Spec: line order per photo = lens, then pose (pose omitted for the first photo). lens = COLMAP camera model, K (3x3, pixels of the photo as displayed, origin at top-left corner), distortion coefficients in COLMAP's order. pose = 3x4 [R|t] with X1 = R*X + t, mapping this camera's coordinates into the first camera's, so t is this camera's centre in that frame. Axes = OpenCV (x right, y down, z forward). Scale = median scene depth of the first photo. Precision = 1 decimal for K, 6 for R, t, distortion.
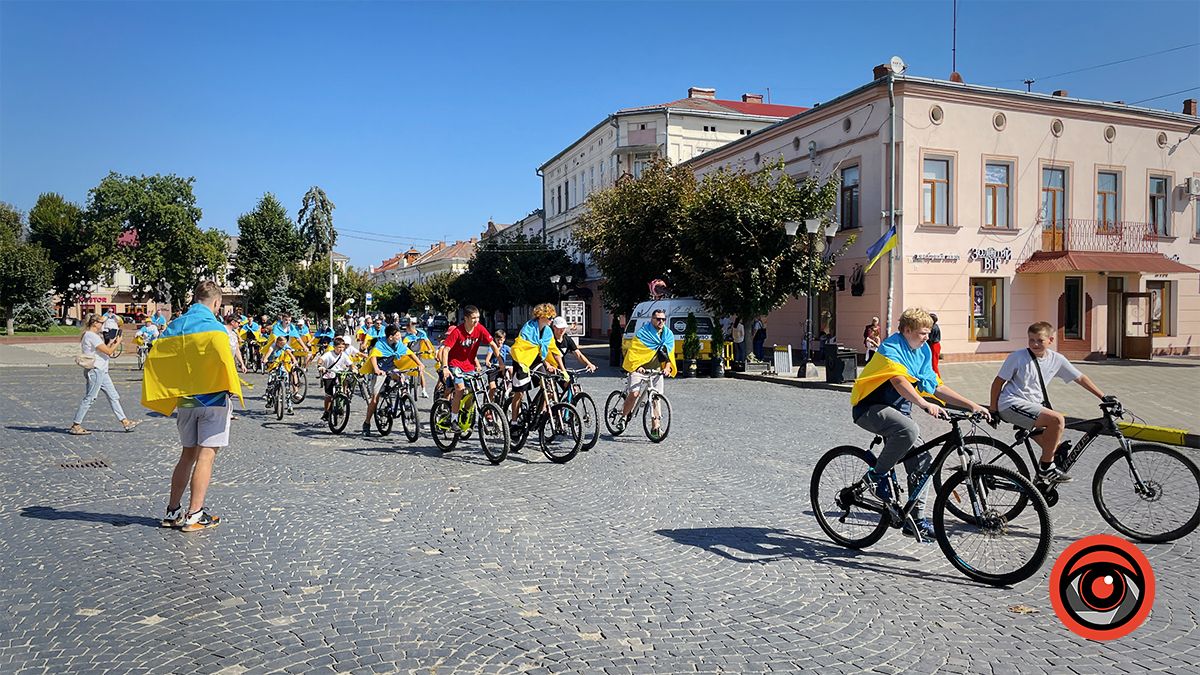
lens RADIAL K [[971.6, 0, 599.2], [0, 971.6, 369.0], [0, 0, 1]] dist [0.092707, -0.135904]
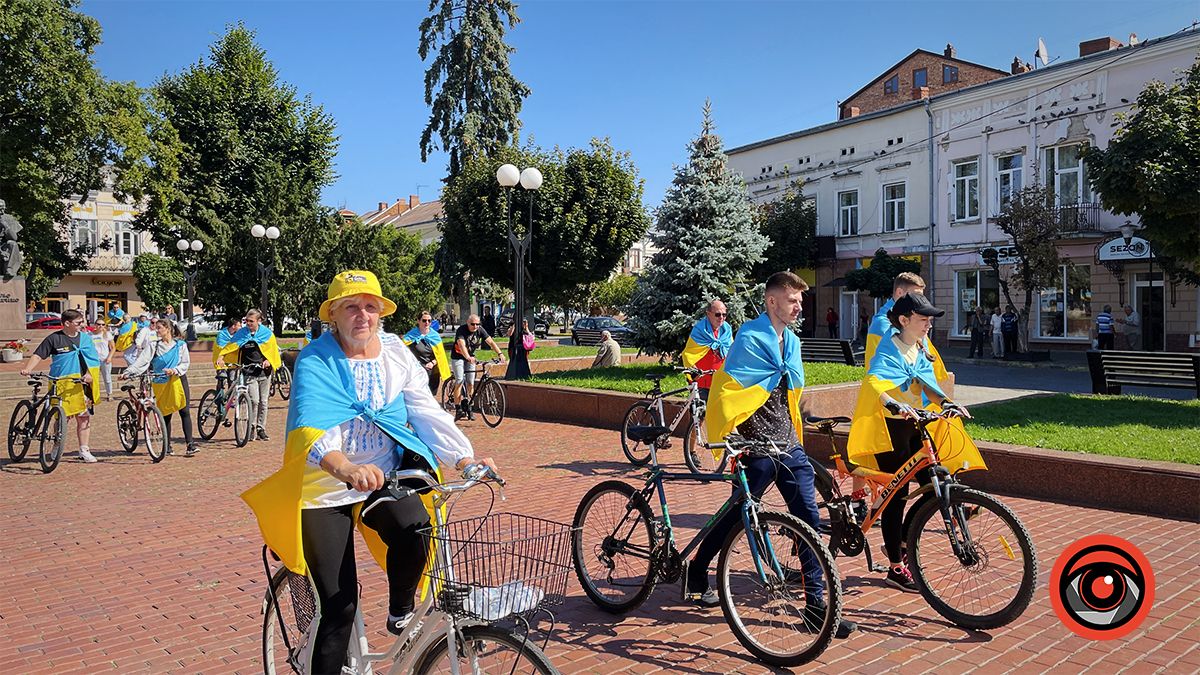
lens RADIAL K [[993.9, 0, 631.3], [0, 993.9, 318.9], [0, 0, 1]] dist [0.099032, -0.153858]
pose [[0.972529, -0.003095, 0.232759, -0.880650], [0.014552, 0.998764, -0.047522, -0.097877], [-0.232324, 0.049604, 0.971373, 1.758749]]
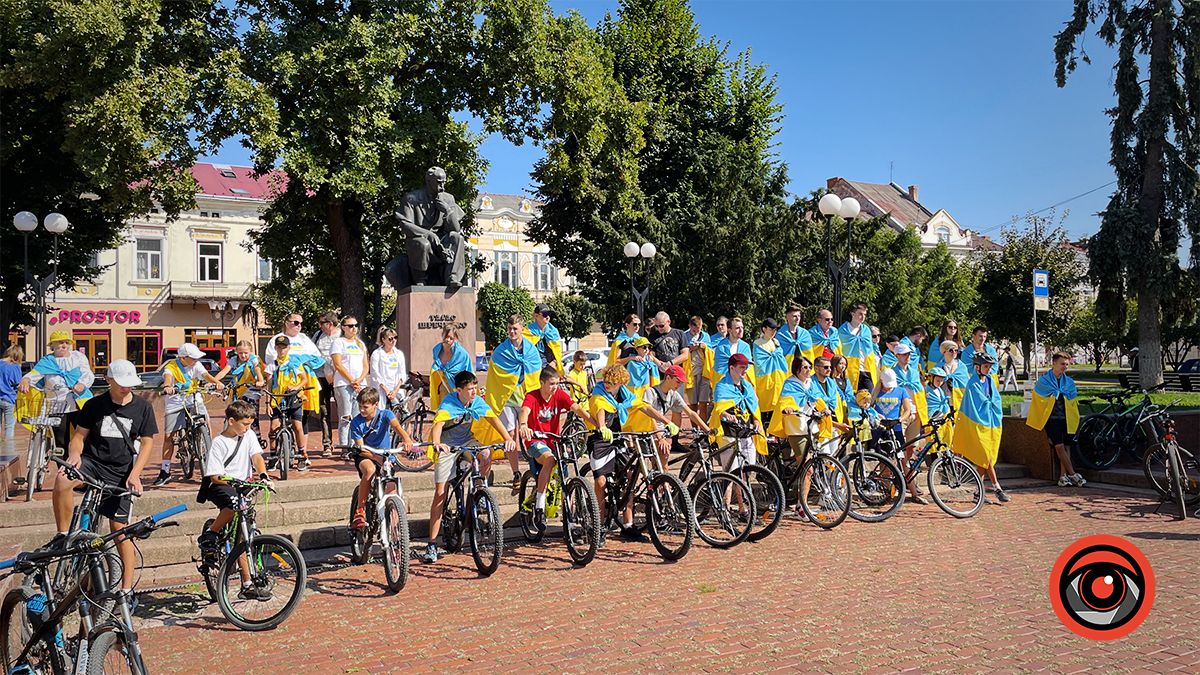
lens RADIAL K [[979.1, 0, 565.4], [0, 979.1, 335.1], [0, 0, 1]] dist [0.106282, -0.119733]
pose [[0.998791, -0.001913, -0.049123, -1.121156], [-0.001826, 0.997109, -0.075962, -0.117495], [0.049126, 0.075959, 0.995900, 2.214138]]
